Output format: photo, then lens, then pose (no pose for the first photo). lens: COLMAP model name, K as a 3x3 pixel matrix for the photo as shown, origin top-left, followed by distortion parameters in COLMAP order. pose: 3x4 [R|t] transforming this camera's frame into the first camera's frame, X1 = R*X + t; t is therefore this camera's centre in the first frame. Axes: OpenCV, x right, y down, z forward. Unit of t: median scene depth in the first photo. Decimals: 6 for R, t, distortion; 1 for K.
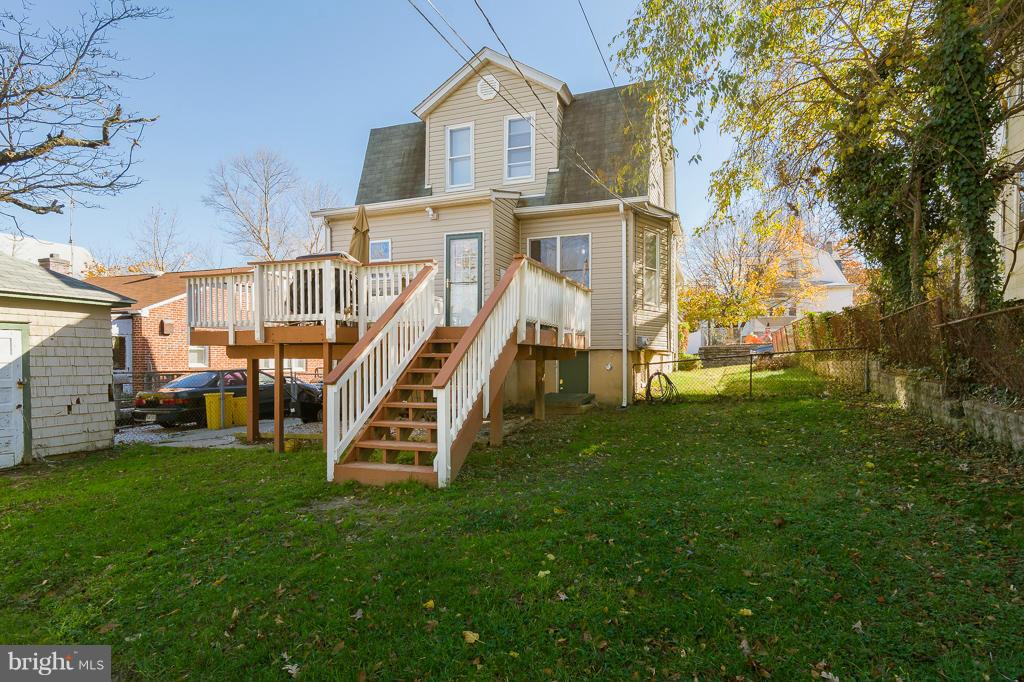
lens RADIAL K [[547.6, 0, 513.5], [0, 547.6, 373.2], [0, 0, 1]] dist [0.012545, 0.000348]
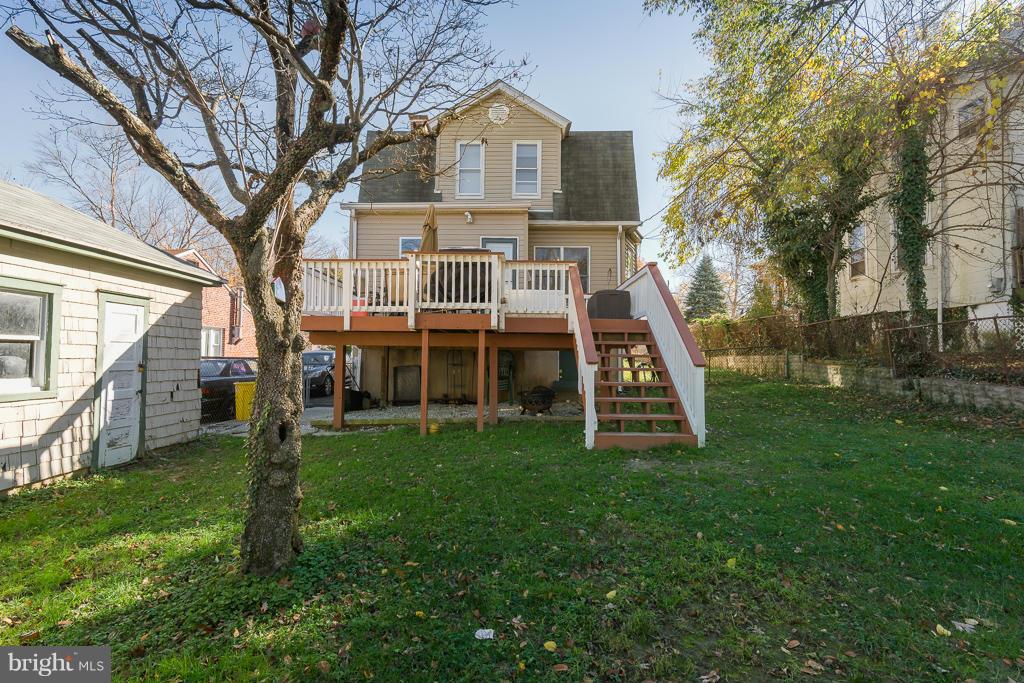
lens RADIAL K [[509.5, 0, 511.8], [0, 509.5, 338.2], [0, 0, 1]] dist [0.001278, -0.000049]
pose [[0.943237, 0.023085, 0.331316, -0.403819], [-0.002206, 0.997995, -0.063258, 0.016134], [-0.332112, 0.058936, 0.941397, 0.020092]]
